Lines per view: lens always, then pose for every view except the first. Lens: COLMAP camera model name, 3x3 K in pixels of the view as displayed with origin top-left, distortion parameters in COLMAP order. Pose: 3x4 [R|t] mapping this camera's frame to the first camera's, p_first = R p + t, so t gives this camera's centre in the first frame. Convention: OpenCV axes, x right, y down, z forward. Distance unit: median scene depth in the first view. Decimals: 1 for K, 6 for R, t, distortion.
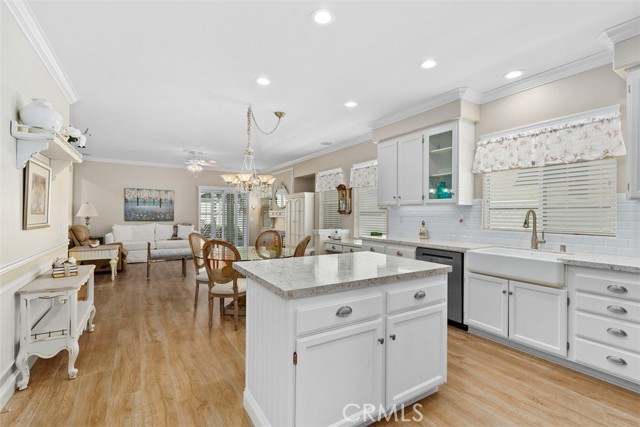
lens RADIAL K [[292.6, 0, 316.3], [0, 292.6, 213.3], [0, 0, 1]] dist [0.001964, 0.000469]
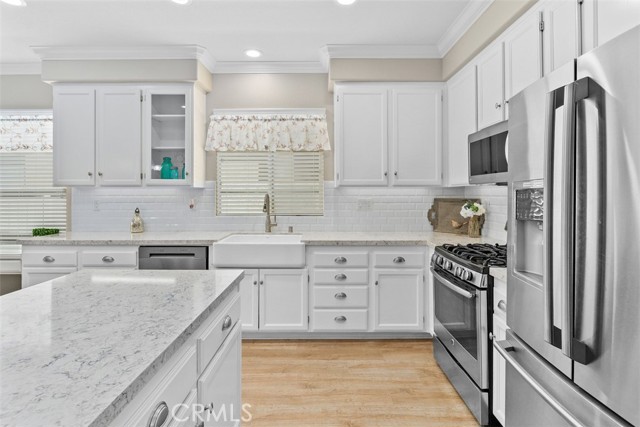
lens RADIAL K [[322.3, 0, 324.8], [0, 322.3, 190.9], [0, 0, 1]] dist [-0.005181, 0.000242]
pose [[0.519767, -0.002800, 0.854304, -0.076514], [0.002979, 0.999994, 0.001465, -0.016239], [-0.854303, 0.001783, 0.519772, 0.178659]]
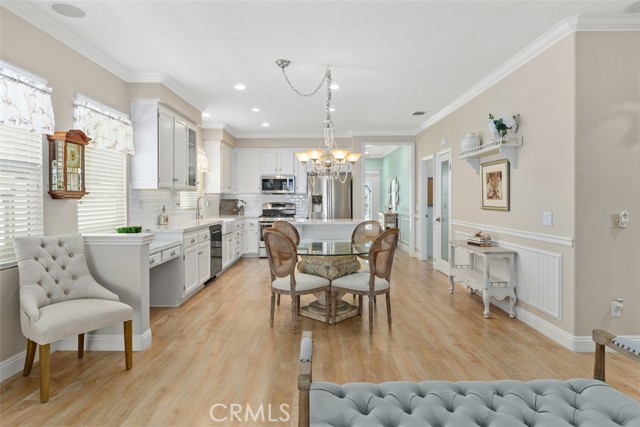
lens RADIAL K [[366.6, 0, 320.9], [0, 366.6, 203.2], [0, 0, 1]] dist [-0.004167, 0.001682]
pose [[-0.857835, -0.009259, 0.513841, -0.683859], [-0.004300, 0.999932, 0.010838, 0.002006], [-0.513907, 0.007088, -0.857817, 1.746692]]
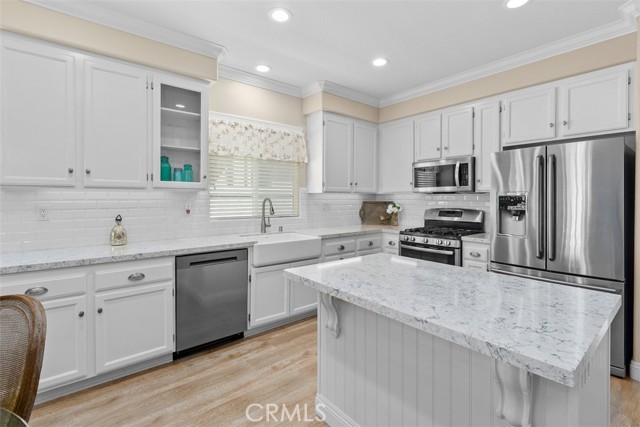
lens RADIAL K [[292.6, 0, 323.1], [0, 292.6, 199.4], [0, 0, 1]] dist [0.001964, 0.000469]
pose [[-0.145413, -0.013468, 0.989279, -0.280748], [-0.006514, 0.999899, 0.012655, -0.015668], [-0.989350, -0.004604, -0.145486, 0.666116]]
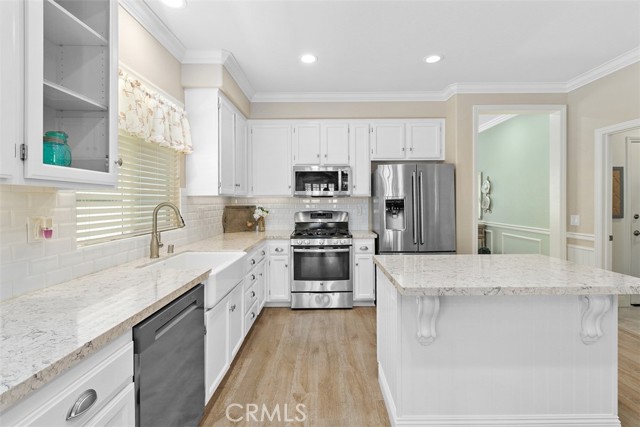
lens RADIAL K [[292.6, 0, 319.7], [0, 292.6, 201.9], [0, 0, 1]] dist [0.001964, 0.000469]
pose [[-0.850630, -0.001387, 0.525763, 0.025707], [-0.000929, 0.999999, 0.001134, -0.010698], [-0.525764, 0.000476, -0.850630, 0.989191]]
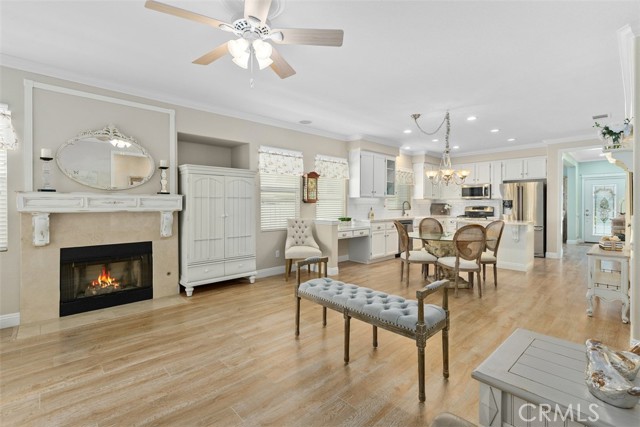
lens RADIAL K [[292.6, 0, 321.8], [0, 292.6, 207.6], [0, 0, 1]] dist [0.001964, 0.000469]
pose [[-0.207640, -0.017512, 0.978048, -1.174769], [-0.004321, 0.999846, 0.016985, 0.001885], [-0.978196, -0.000700, -0.207684, 1.598889]]
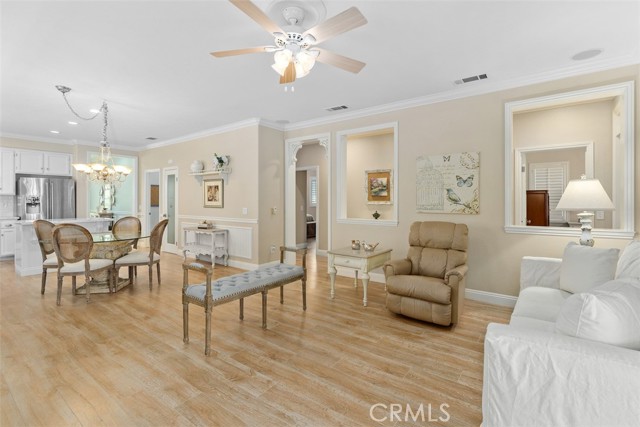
lens RADIAL K [[292.6, 0, 319.3], [0, 292.6, 200.8], [0, 0, 1]] dist [0.001964, 0.000469]
pose [[-0.926532, -0.007453, -0.376143, -0.515354], [-0.005436, 0.999965, -0.006422, 0.003636], [0.376178, -0.003905, -0.926539, 2.122262]]
